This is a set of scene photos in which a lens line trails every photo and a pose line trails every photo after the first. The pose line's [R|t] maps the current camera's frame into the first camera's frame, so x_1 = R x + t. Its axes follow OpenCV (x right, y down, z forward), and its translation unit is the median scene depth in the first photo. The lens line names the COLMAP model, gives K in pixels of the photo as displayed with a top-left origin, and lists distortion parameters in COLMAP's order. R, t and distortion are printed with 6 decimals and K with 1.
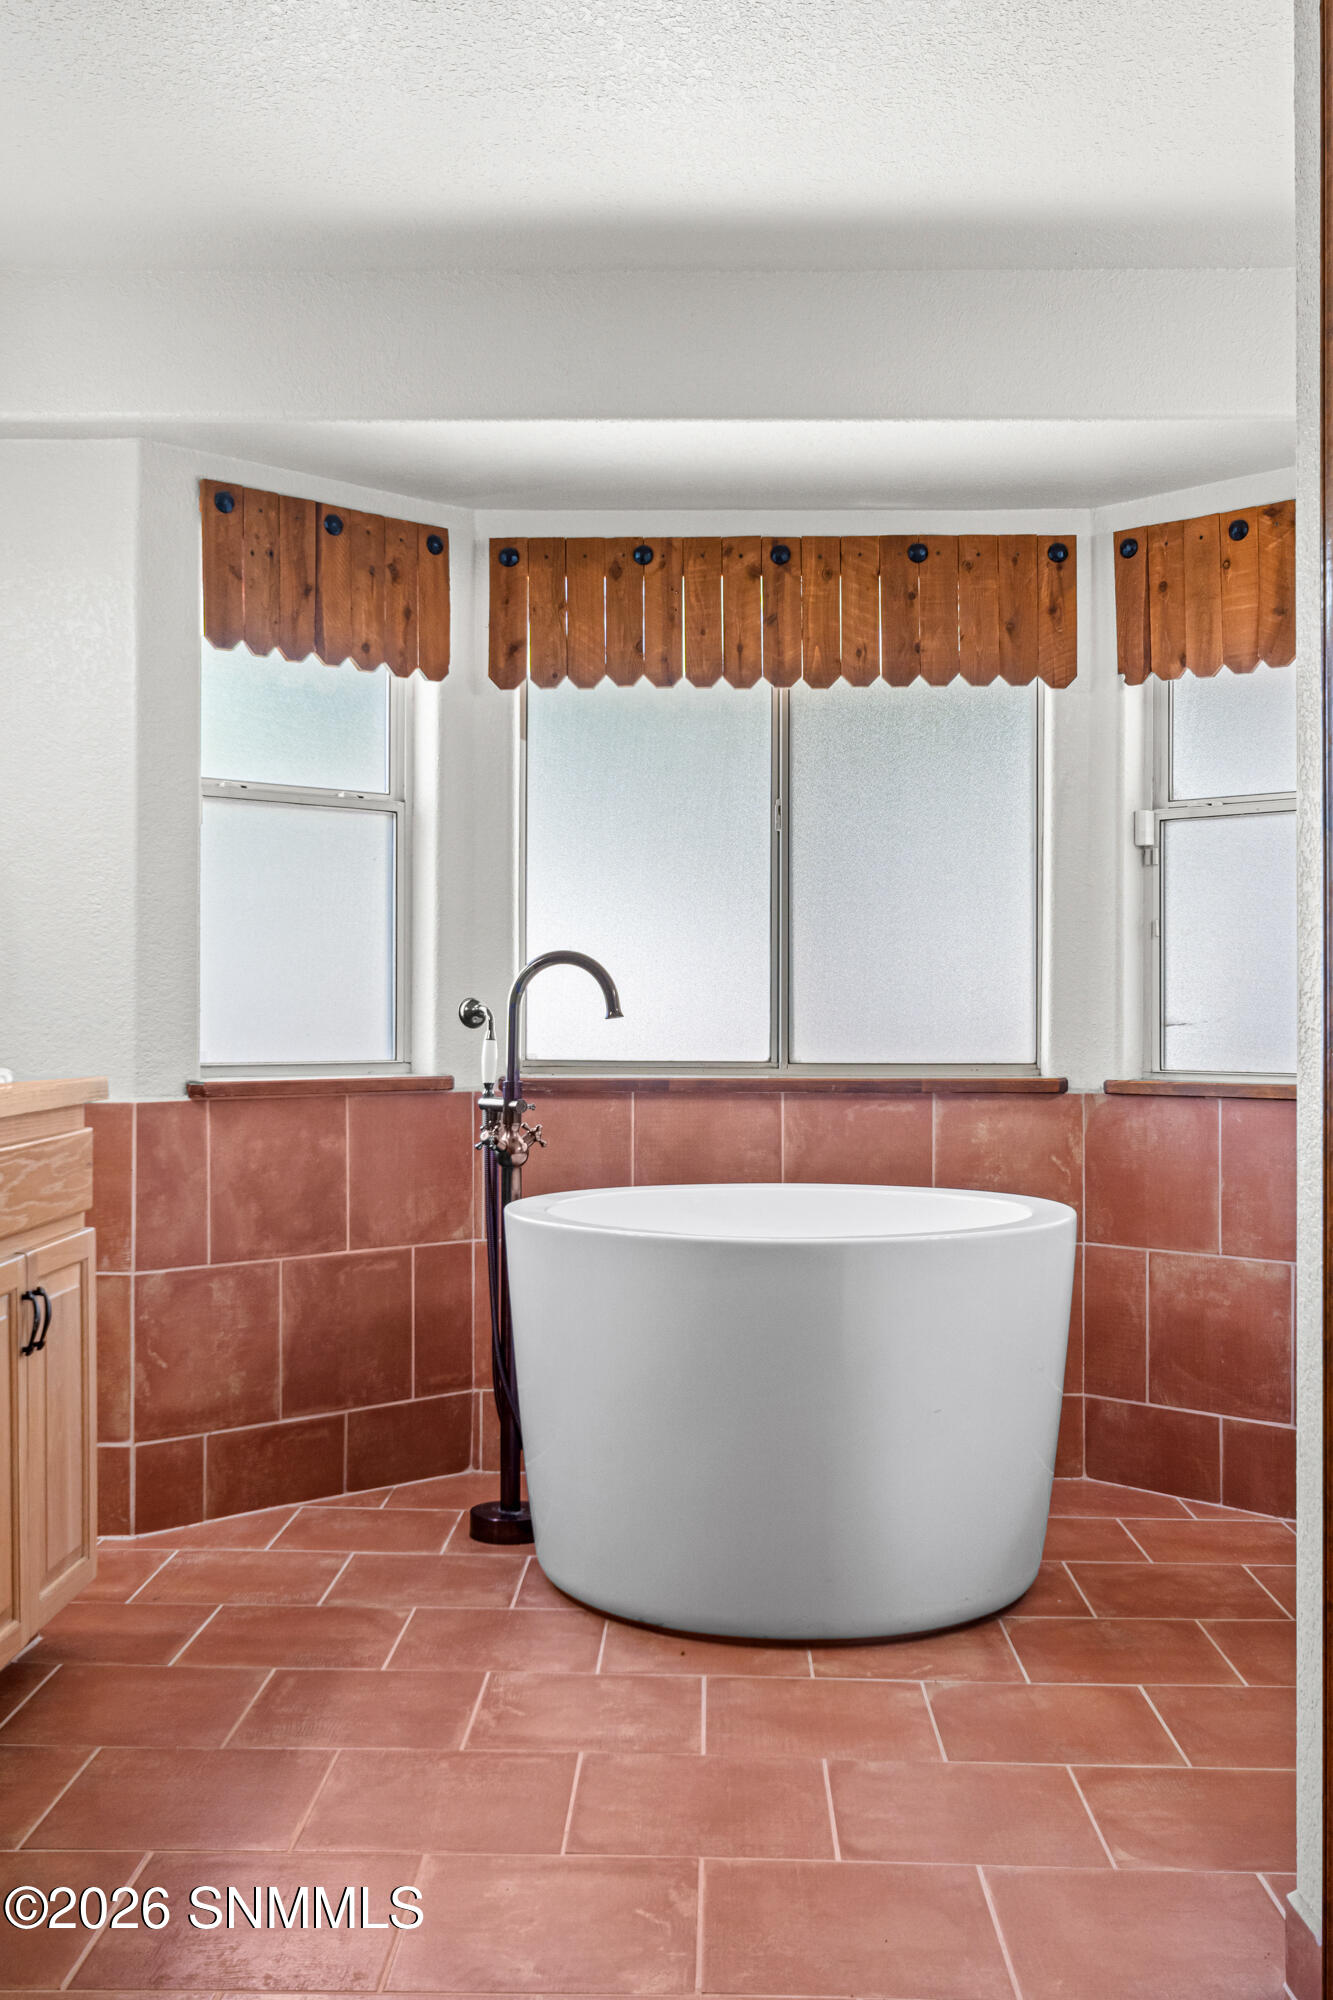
lens RADIAL K [[1984.8, 0, 666.2], [0, 1984.8, 983.8], [0, 0, 1]] dist [-0.002108, 0.000000]
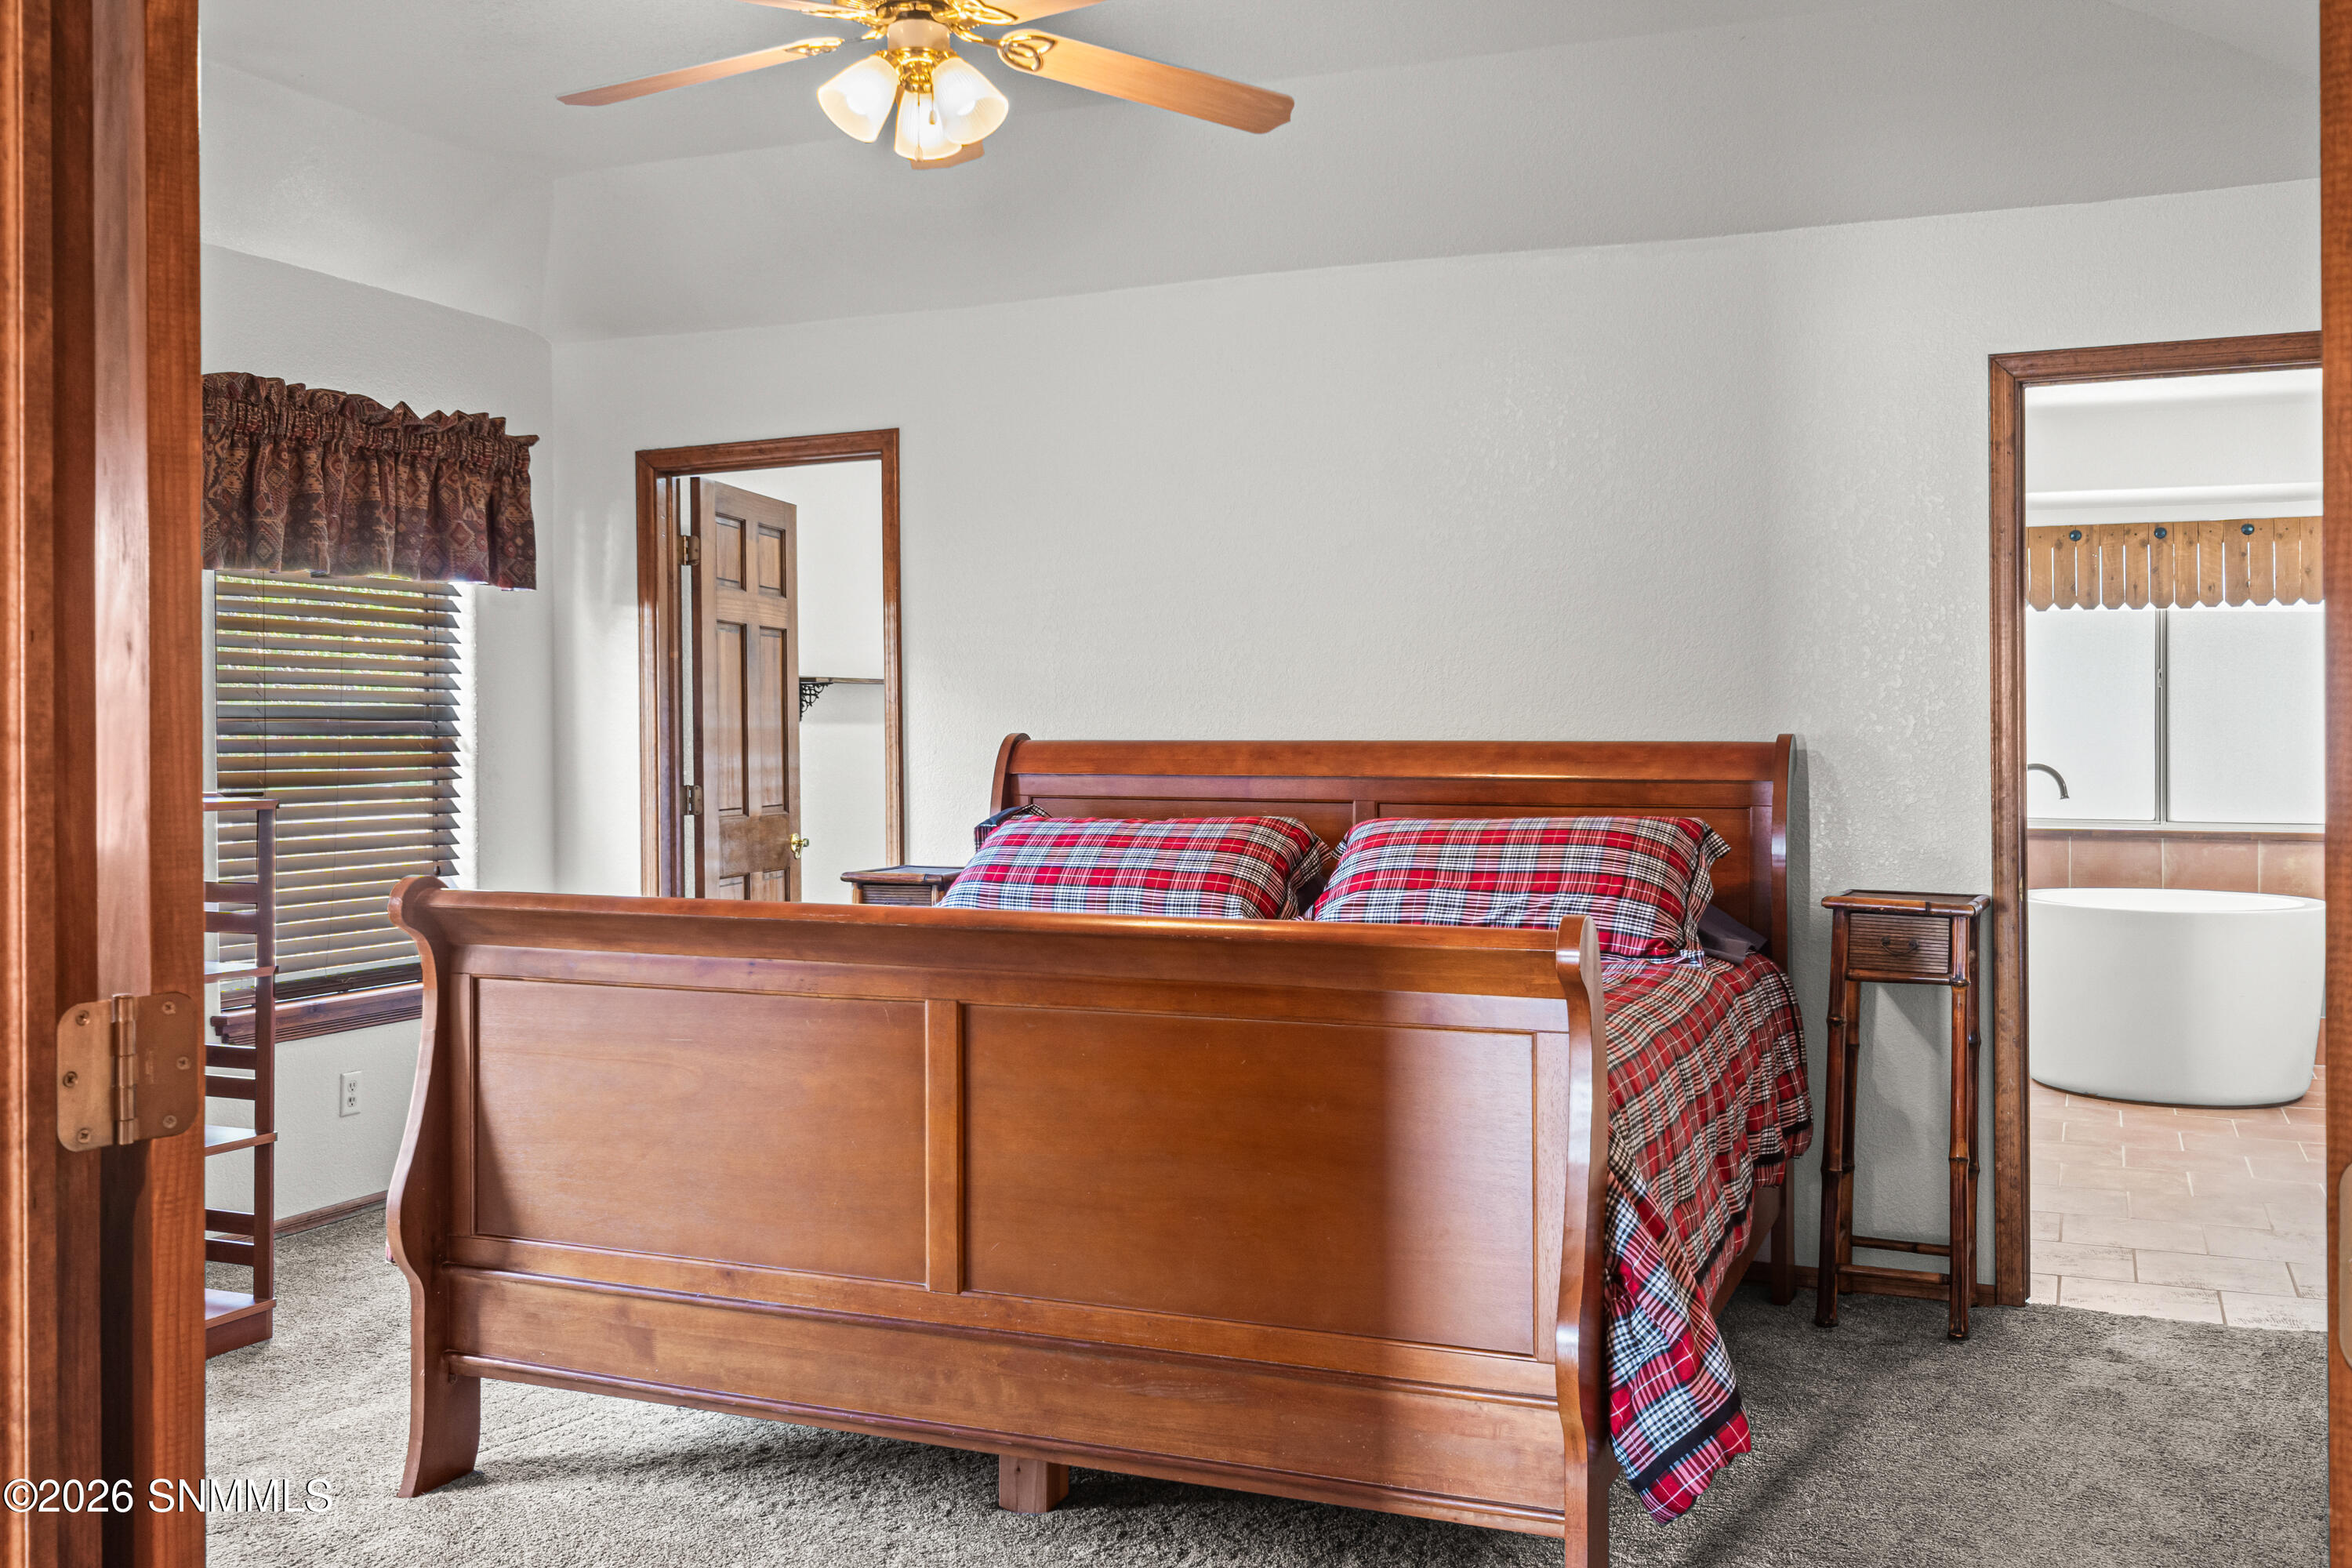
lens RADIAL K [[2121.1, 0, 1138.5], [0, 2121.1, 717.4], [0, 0, 1]] dist [-0.013590, 0.000235]
pose [[0.927891, -0.004303, -0.372827, -0.078260], [0.005401, 0.999984, 0.001901, -0.056151], [0.372813, -0.003777, 0.927899, -0.992612]]
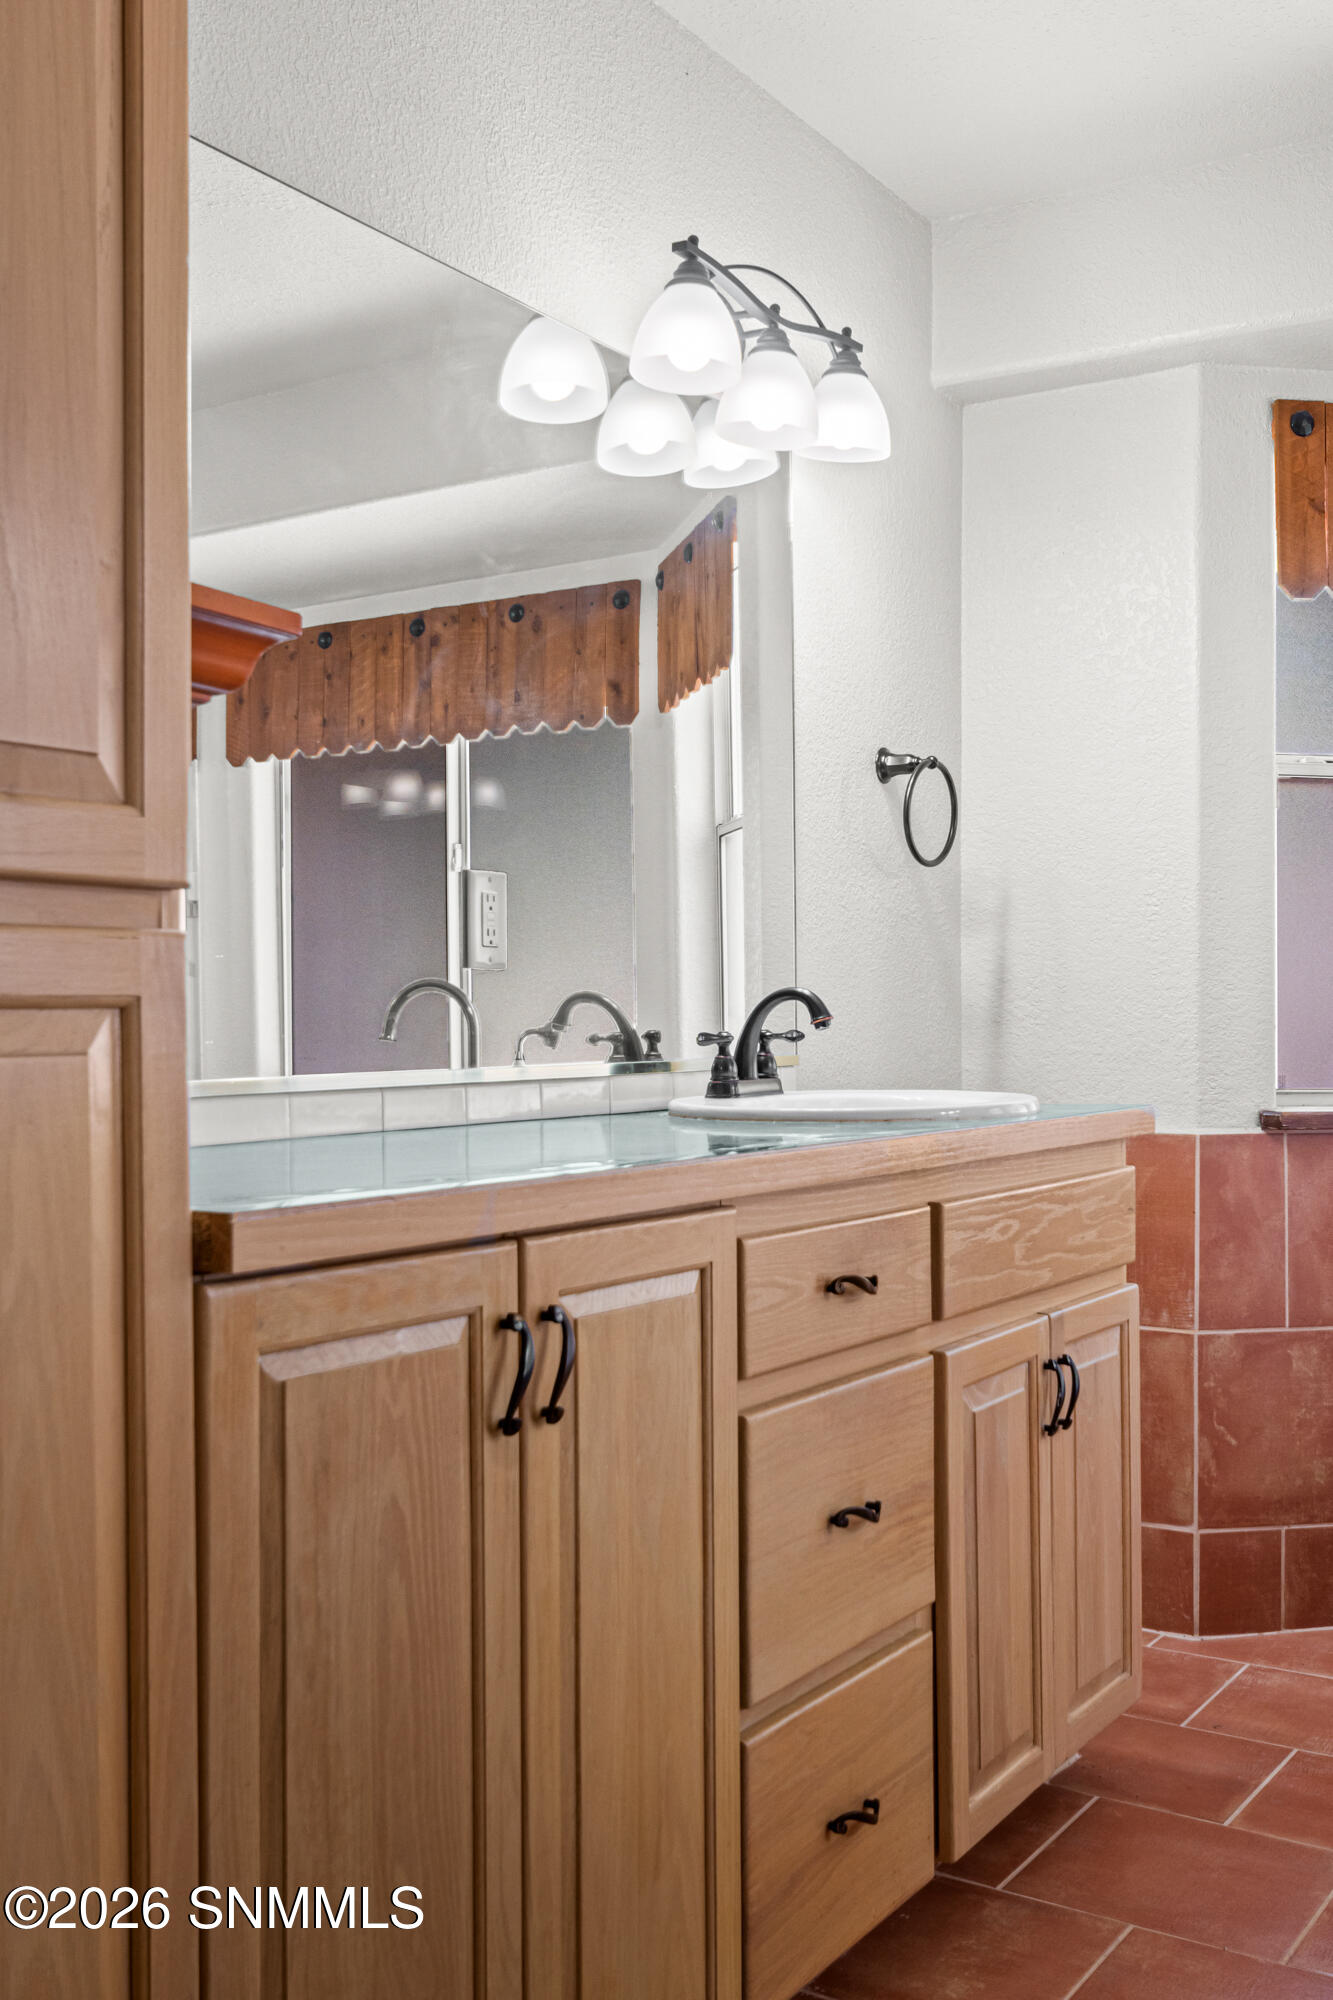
lens RADIAL K [[1984.8, 0, 661.8], [0, 1984.8, 1004.5], [0, 0, 1]] dist [-0.002108, 0.000000]
pose [[0.851891, -0.002610, -0.523712, -0.017686], [0.004412, 0.999988, 0.002194, 0.000738], [0.523700, -0.004180, 0.851892, 0.176382]]
